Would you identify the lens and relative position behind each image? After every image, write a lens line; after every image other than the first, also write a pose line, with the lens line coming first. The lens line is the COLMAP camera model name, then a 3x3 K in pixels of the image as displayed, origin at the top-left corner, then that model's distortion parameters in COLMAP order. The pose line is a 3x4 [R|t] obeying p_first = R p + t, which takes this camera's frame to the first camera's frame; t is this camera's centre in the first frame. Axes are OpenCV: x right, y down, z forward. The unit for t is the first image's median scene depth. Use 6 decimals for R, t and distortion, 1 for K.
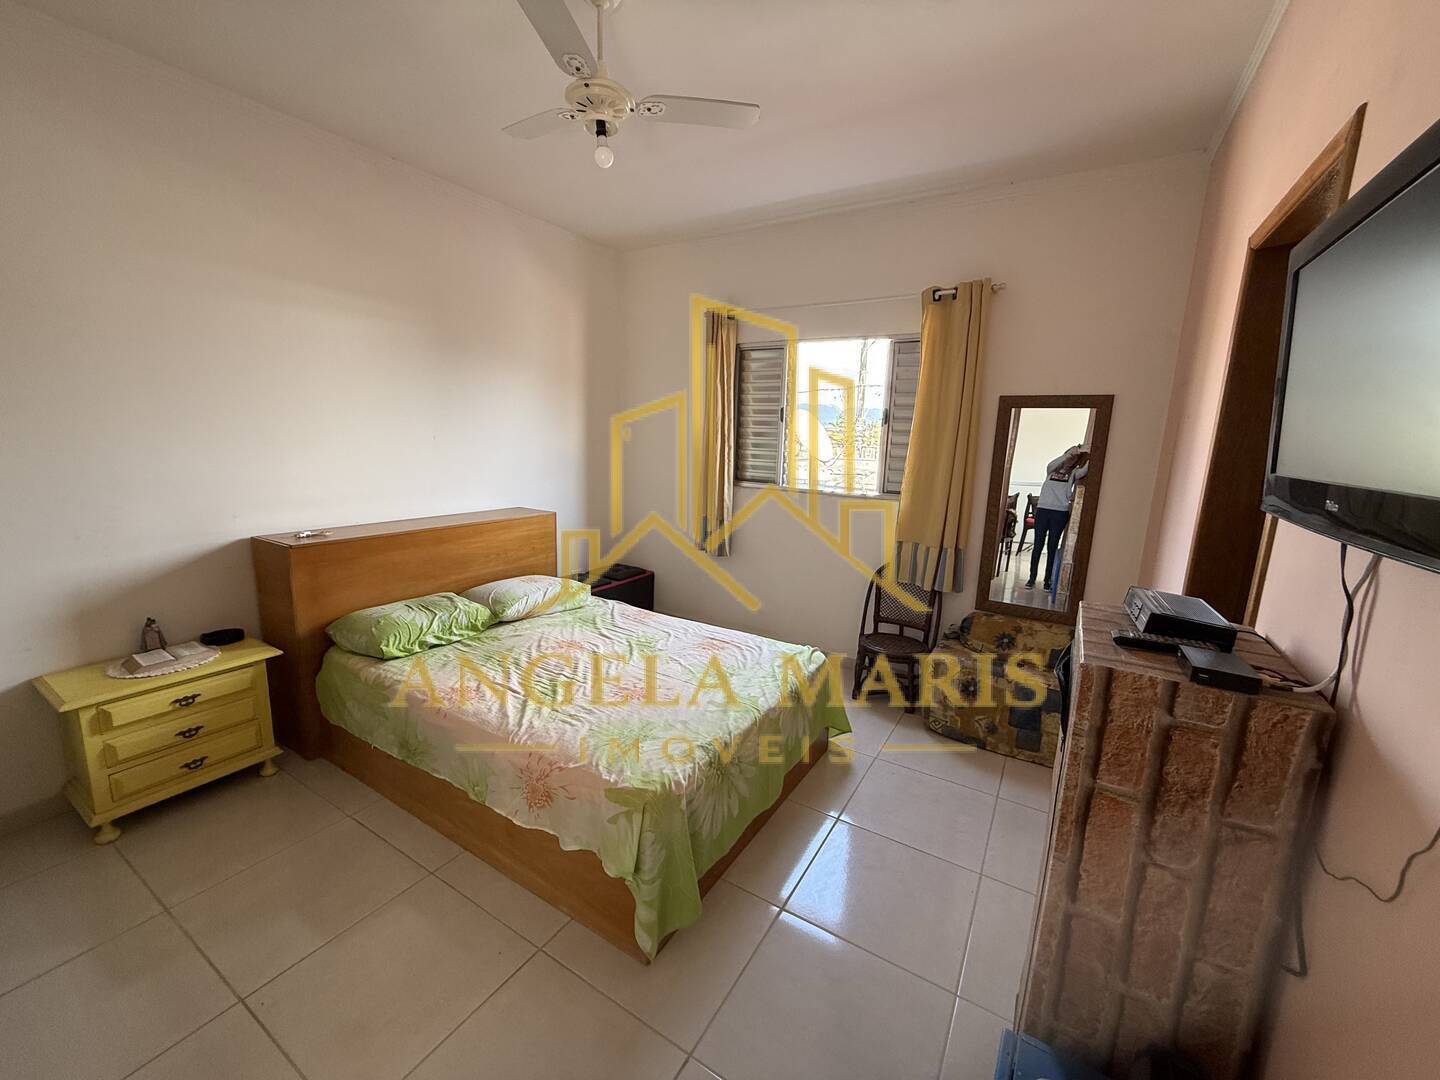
lens RADIAL K [[571.8, 0, 715.6], [0, 571.8, 536.2], [0, 0, 1]] dist [-0.002314, 0.000674]
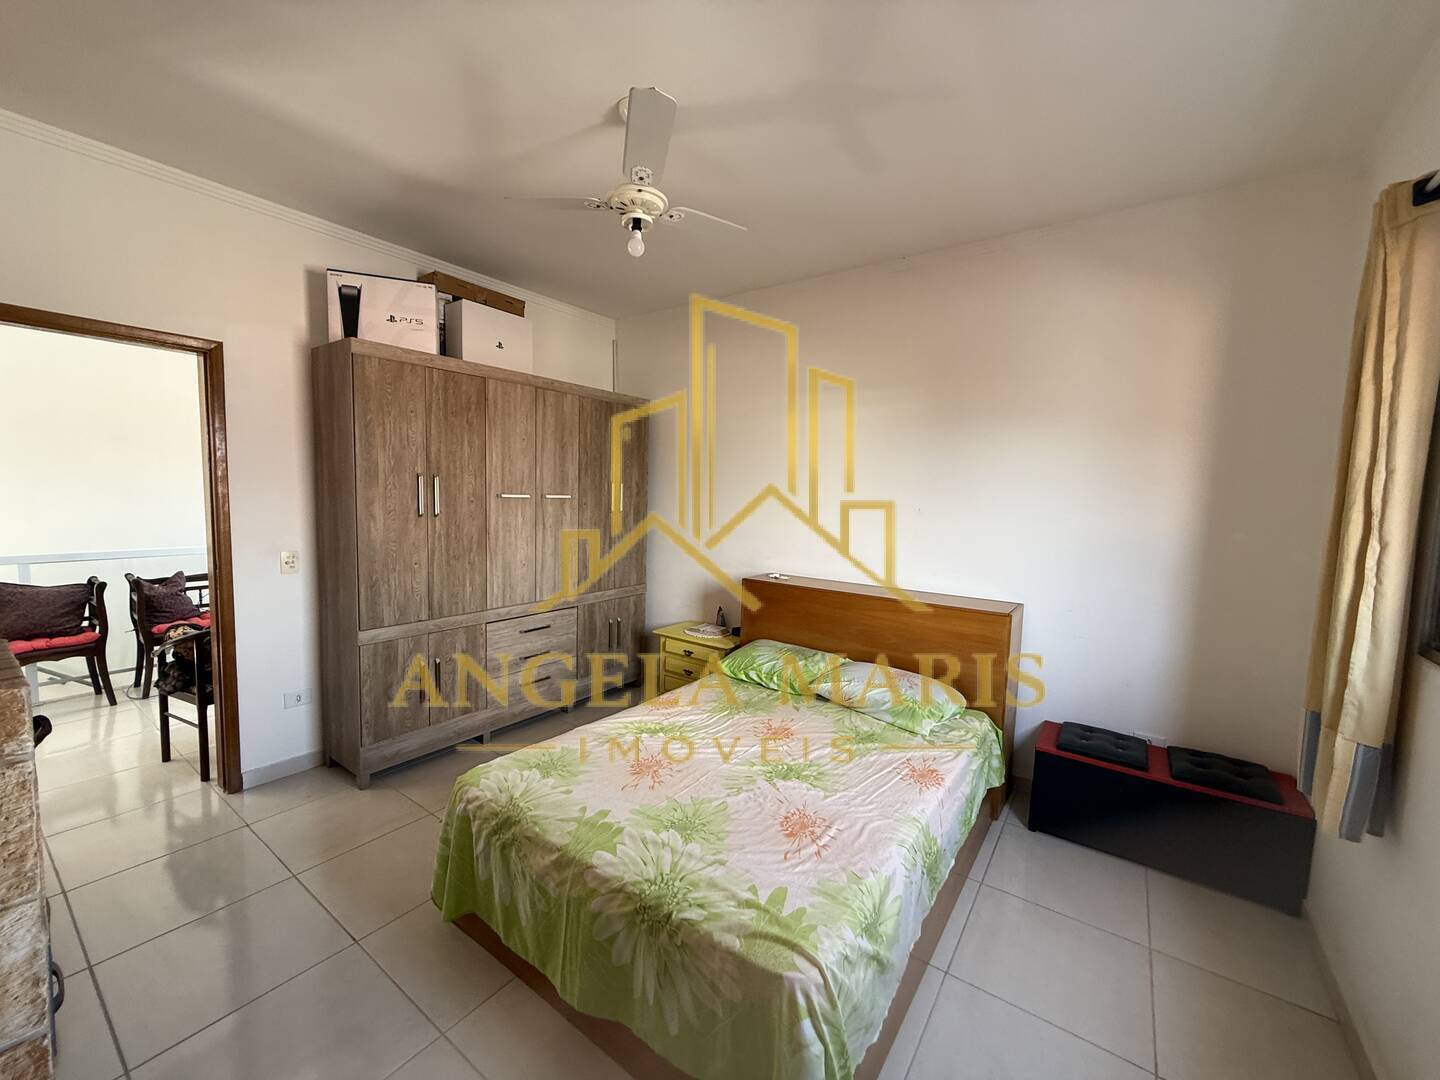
lens RADIAL K [[571.8, 0, 715.9], [0, 571.8, 542.6], [0, 0, 1]] dist [-0.002314, 0.000674]
pose [[-0.075735, 0.049766, -0.995885, 0.623966], [-0.209213, 0.975729, 0.064669, -0.135352], [0.974933, 0.213250, -0.063485, 0.910041]]
